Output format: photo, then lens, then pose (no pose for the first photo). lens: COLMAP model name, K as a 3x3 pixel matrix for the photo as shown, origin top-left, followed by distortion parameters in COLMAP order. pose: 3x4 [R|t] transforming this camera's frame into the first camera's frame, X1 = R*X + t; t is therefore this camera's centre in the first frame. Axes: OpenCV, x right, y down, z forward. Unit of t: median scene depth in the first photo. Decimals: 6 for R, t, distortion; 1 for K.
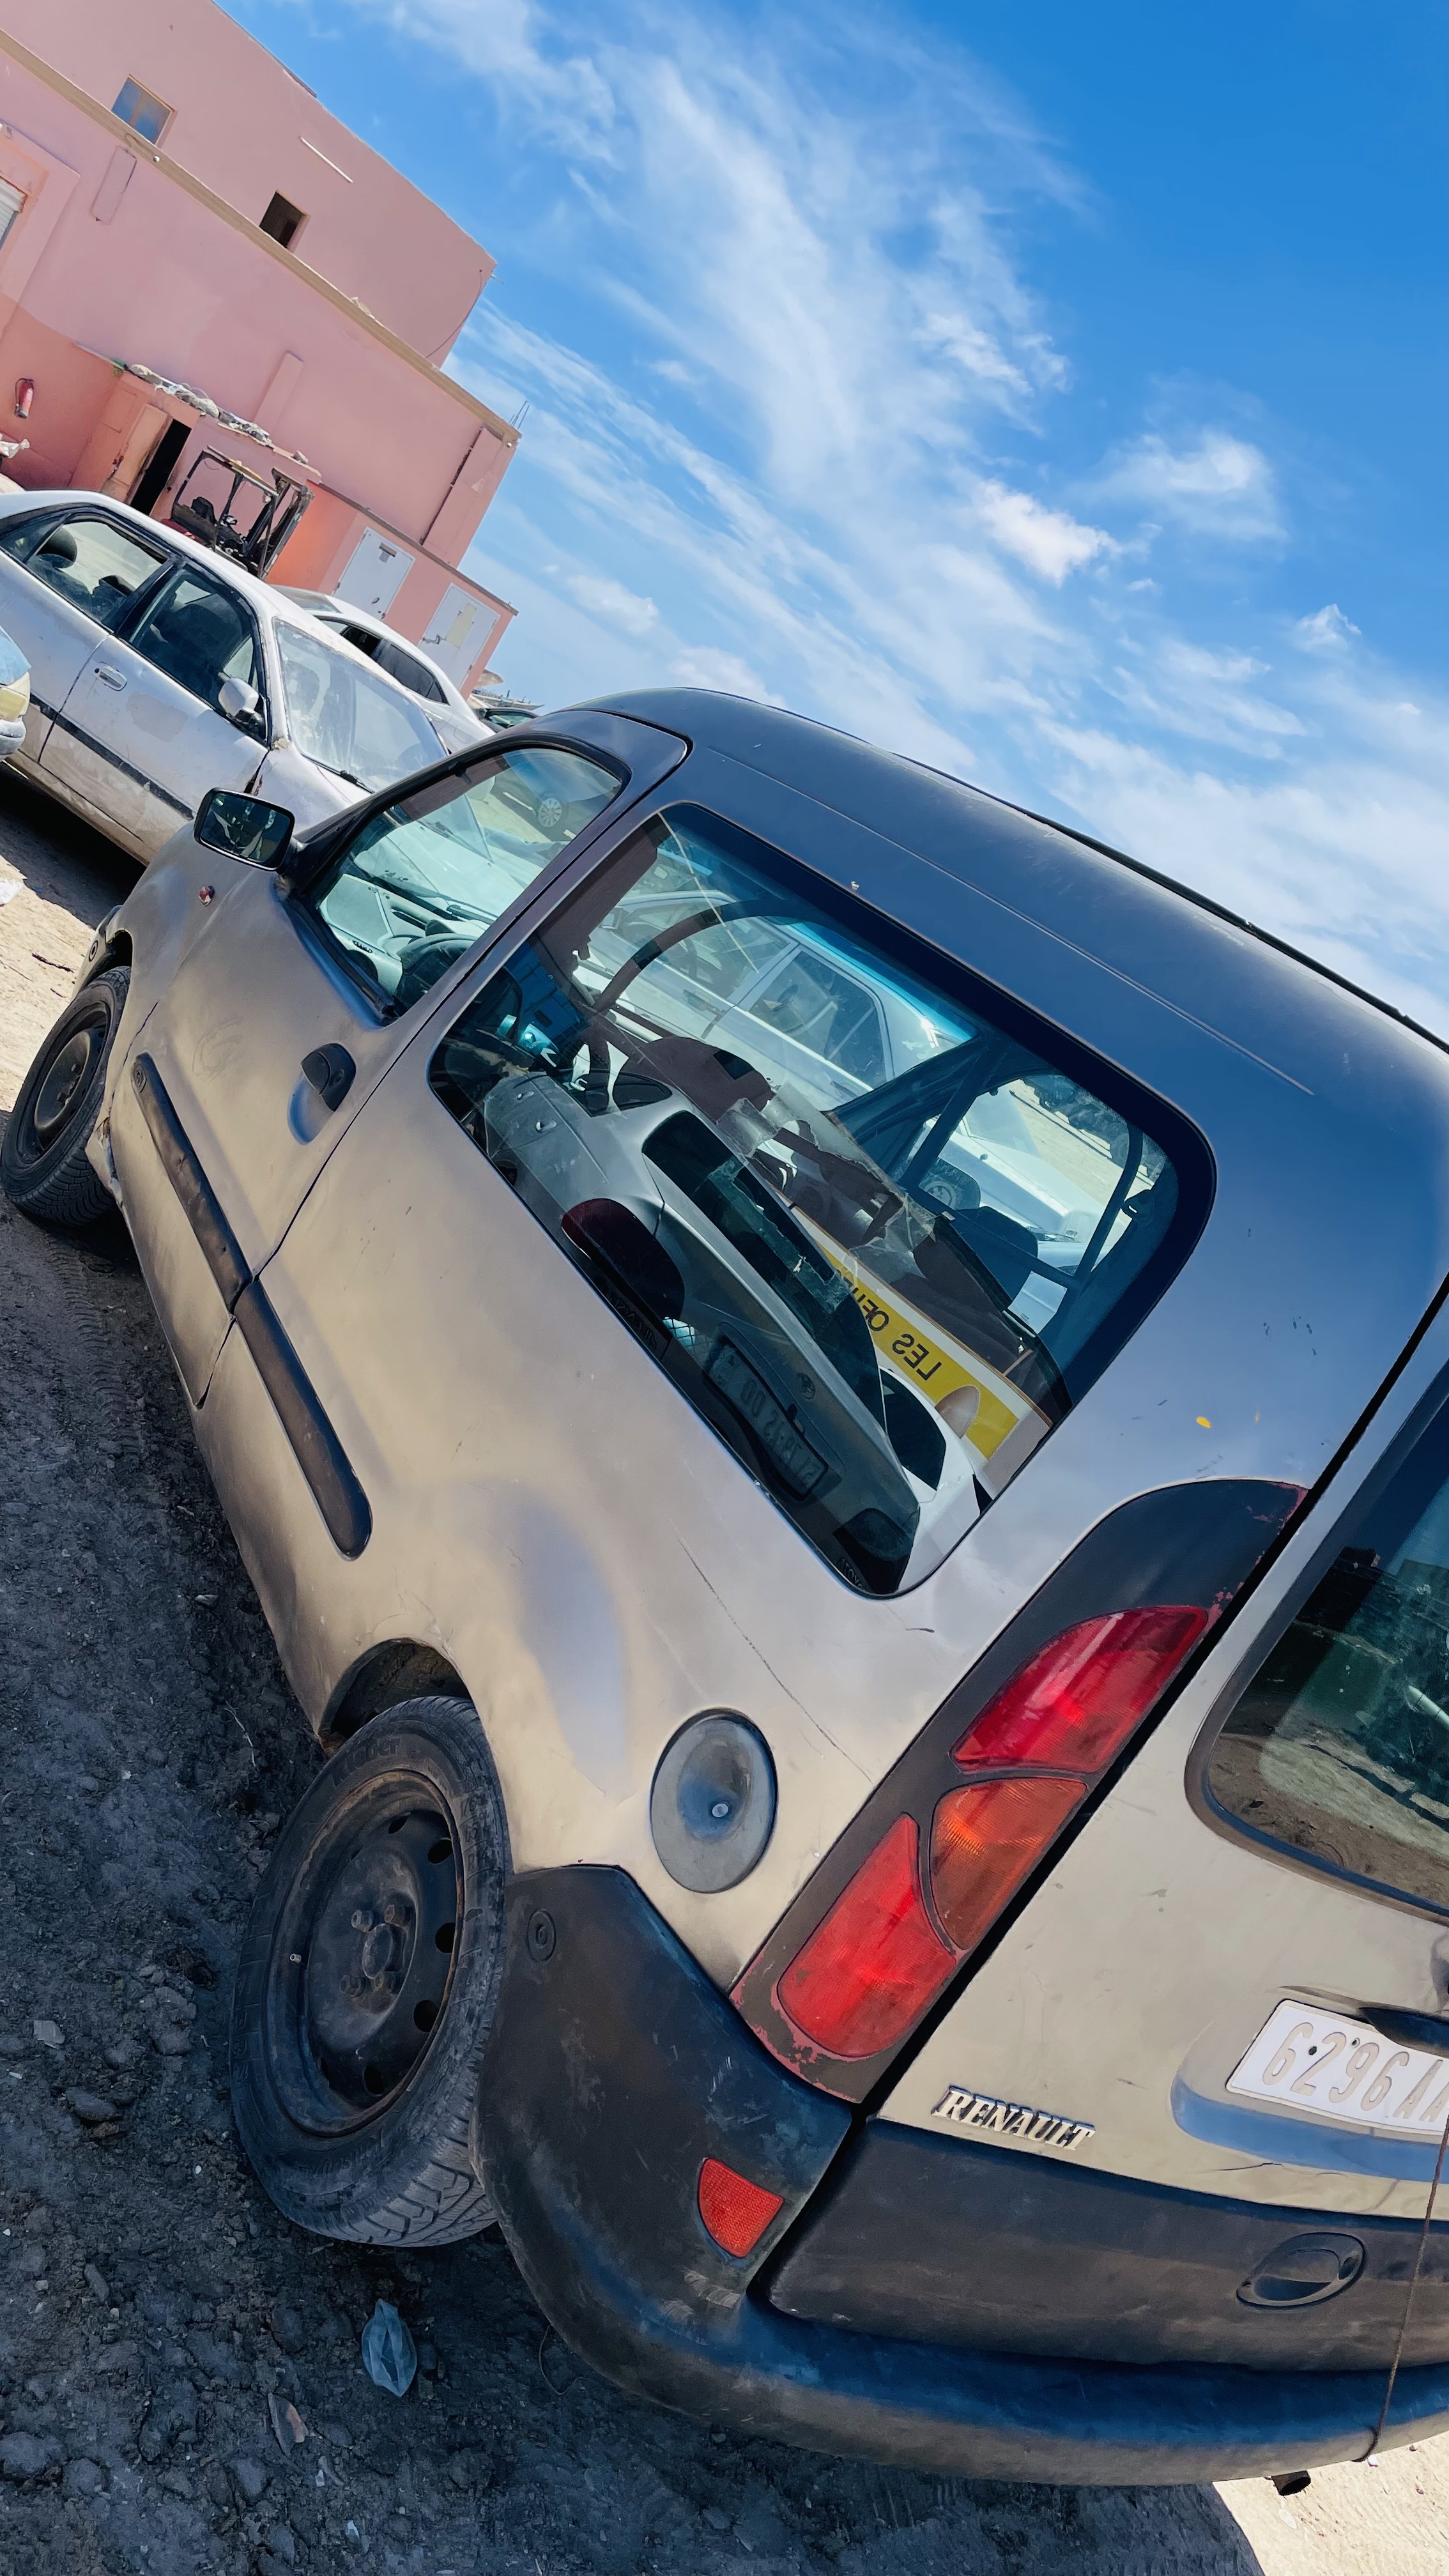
lens RADIAL K [[1958.2, 0, 709.7], [0, 1958.2, 1281.1], [0, 0, 1]] dist [0.074081, -0.097575]
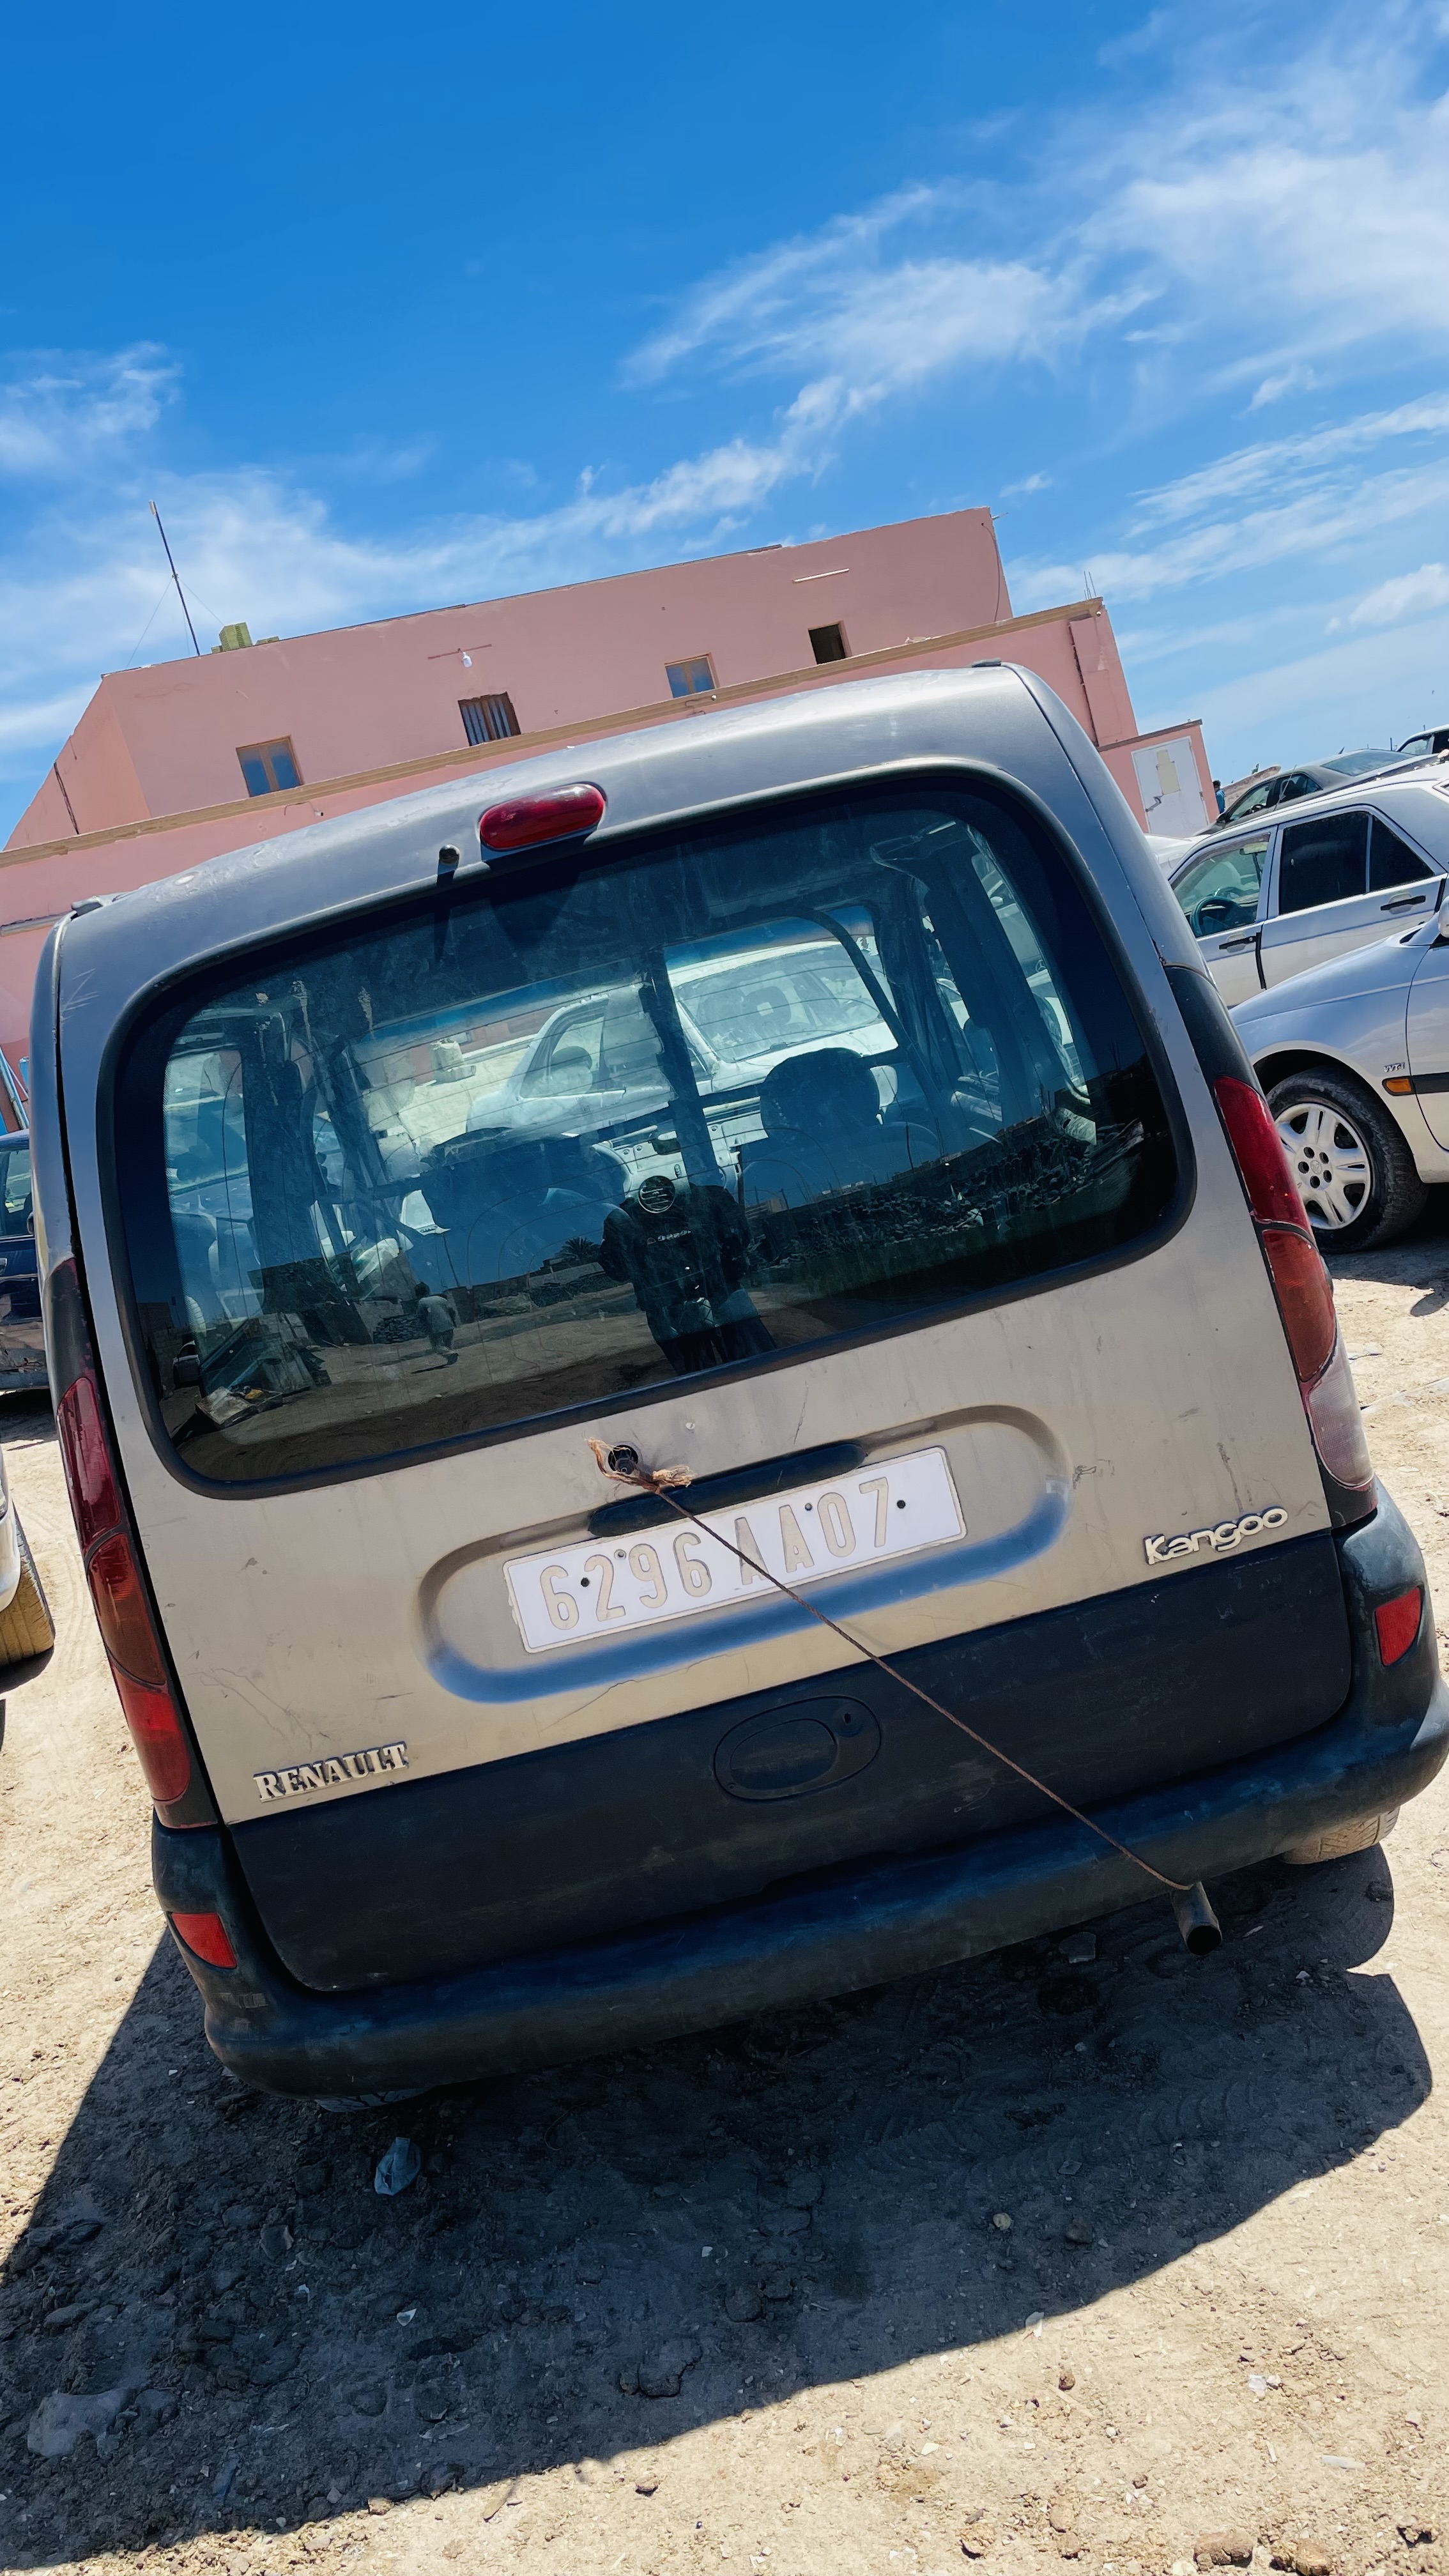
lens RADIAL K [[1958.2, 0, 709.7], [0, 1958.2, 1281.1], [0, 0, 1]] dist [0.074081, -0.097575]
pose [[0.607559, -0.625364, -0.489686, 1.009043], [0.558811, 0.774674, -0.295991, 0.628152], [0.564449, -0.093810, 0.820120, 0.131952]]
